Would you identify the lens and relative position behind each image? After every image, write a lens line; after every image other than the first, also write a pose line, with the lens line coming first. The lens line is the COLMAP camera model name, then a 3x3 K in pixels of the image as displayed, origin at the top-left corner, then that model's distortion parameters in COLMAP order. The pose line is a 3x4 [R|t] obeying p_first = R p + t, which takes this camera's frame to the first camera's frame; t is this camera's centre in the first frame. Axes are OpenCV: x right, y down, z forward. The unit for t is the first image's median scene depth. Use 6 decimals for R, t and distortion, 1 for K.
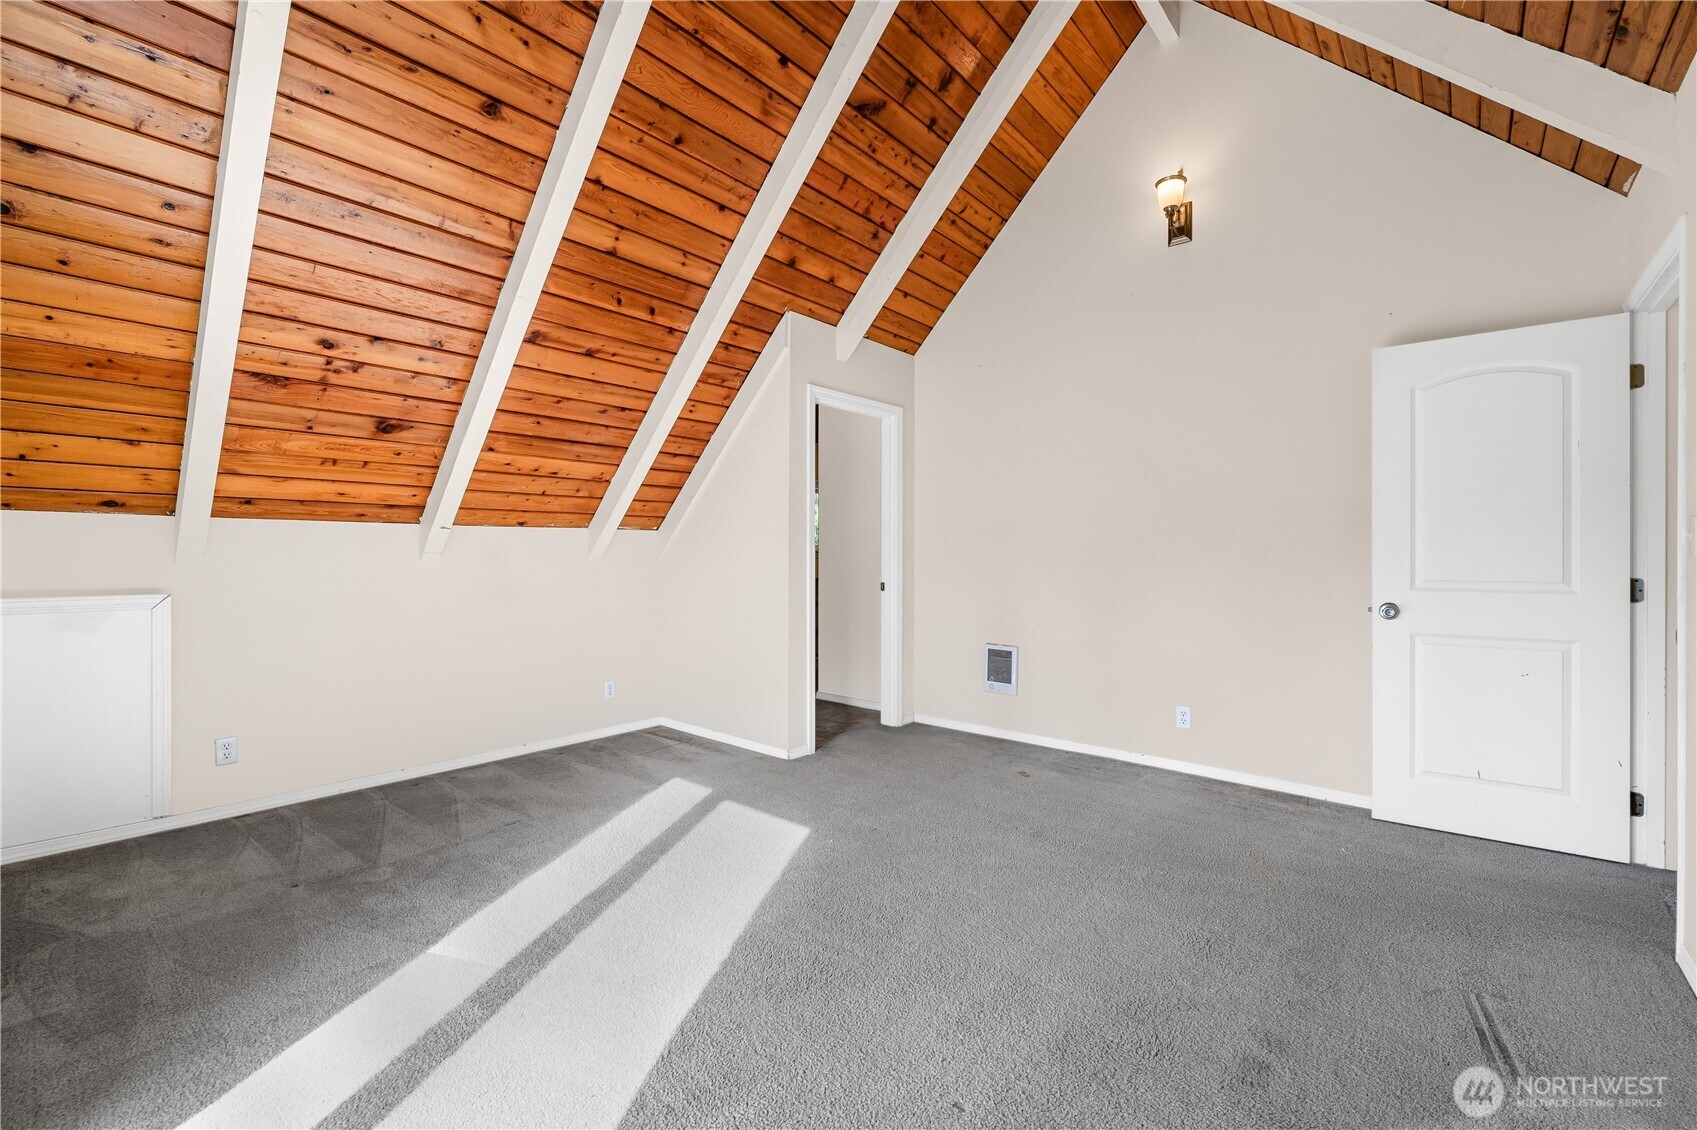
lens RADIAL K [[718.3, 0, 845.4], [0, 718.3, 553.5], [0, 0, 1]] dist [-0.000322, 0.001317]
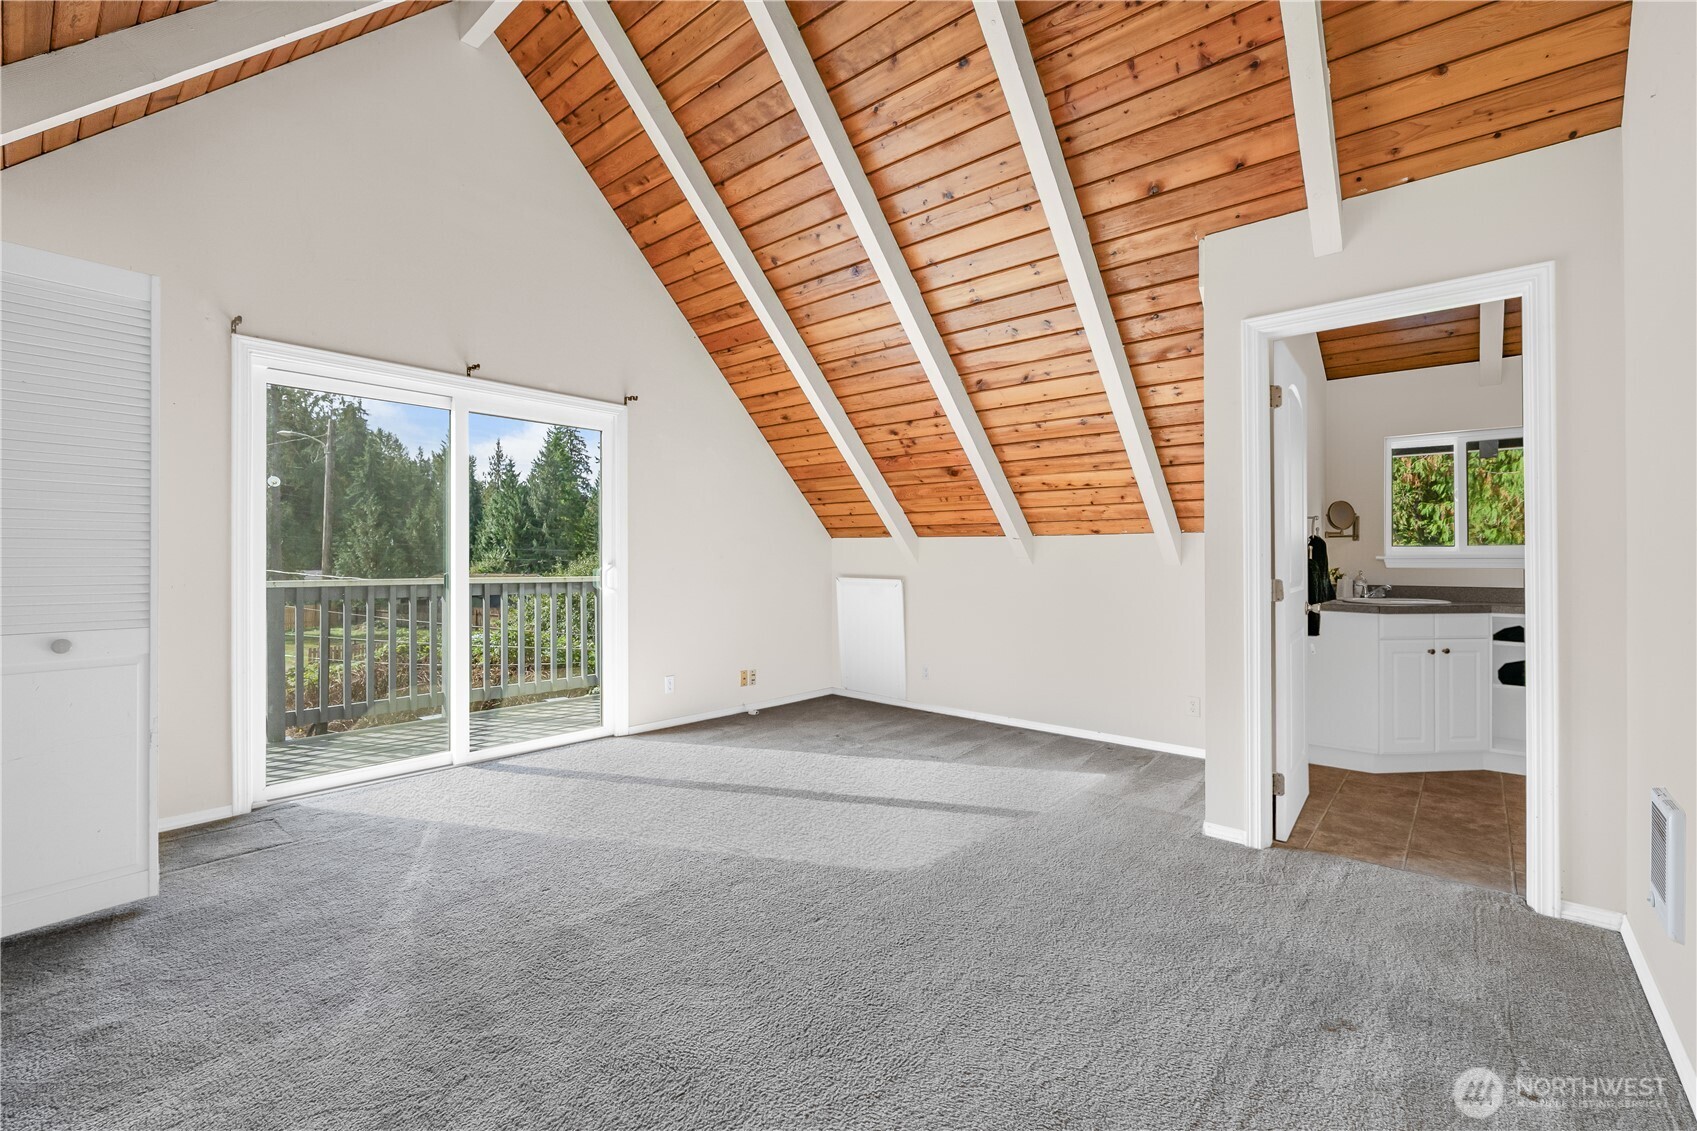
lens RADIAL K [[718.3, 0, 845.4], [0, 718.3, 554.0], [0, 0, 1]] dist [-0.000322, 0.001317]
pose [[-0.003717, -0.001780, -0.999992, 0.894735], [-0.003792, 0.999991, -0.001766, -0.004637], [0.999986, 0.003785, -0.003724, 0.834192]]
